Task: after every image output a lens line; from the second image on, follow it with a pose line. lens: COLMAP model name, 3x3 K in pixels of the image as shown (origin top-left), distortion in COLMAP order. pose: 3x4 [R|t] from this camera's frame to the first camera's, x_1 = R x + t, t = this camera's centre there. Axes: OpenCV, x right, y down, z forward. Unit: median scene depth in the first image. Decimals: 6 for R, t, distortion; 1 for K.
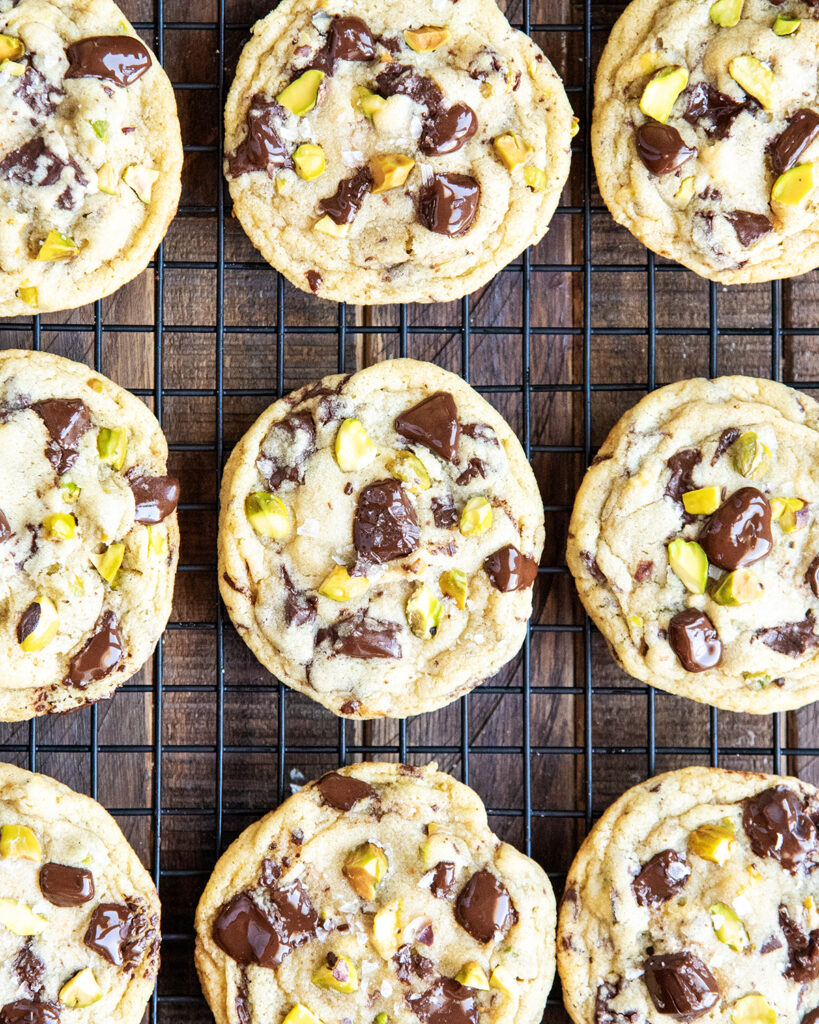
lens RADIAL K [[4644.2, 0, 409.3], [0, 4644.2, 511.2], [0, 0, 1]] dist [2.493297, 0.000000]
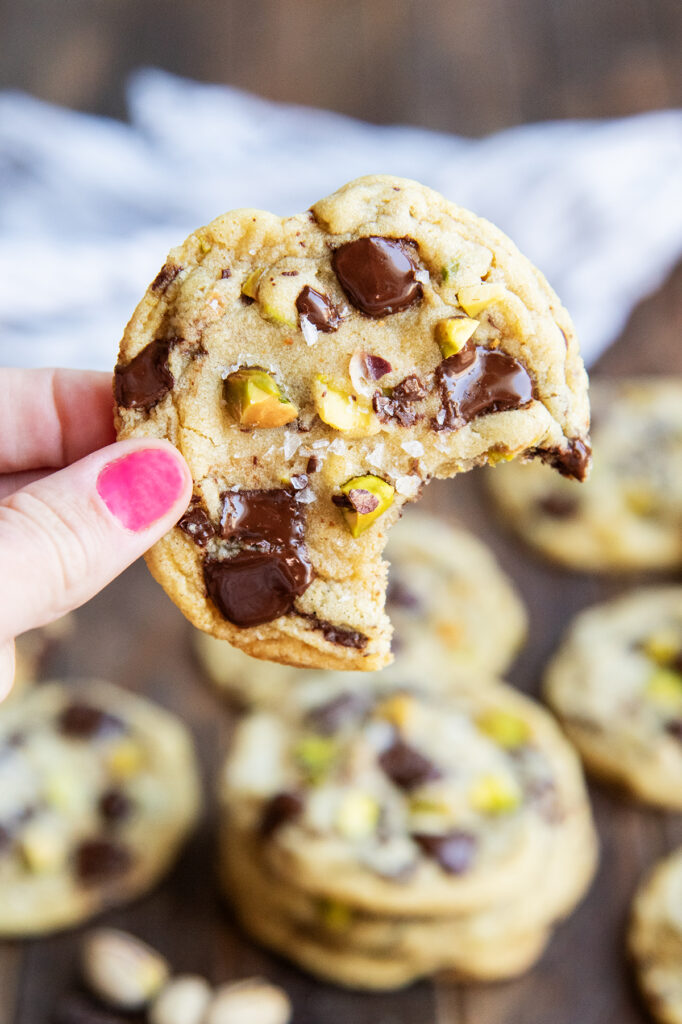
lens RADIAL K [[3221.0, 0, 340.2], [0, 3221.0, 513.7], [0, 0, 1]] dist [-1.773144, 0.000000]
pose [[0.461003, -0.885075, -0.064180, 0.012357], [0.883737, 0.451336, 0.123713, 0.035577], [-0.080529, -0.113750, 0.990240, 0.524117]]
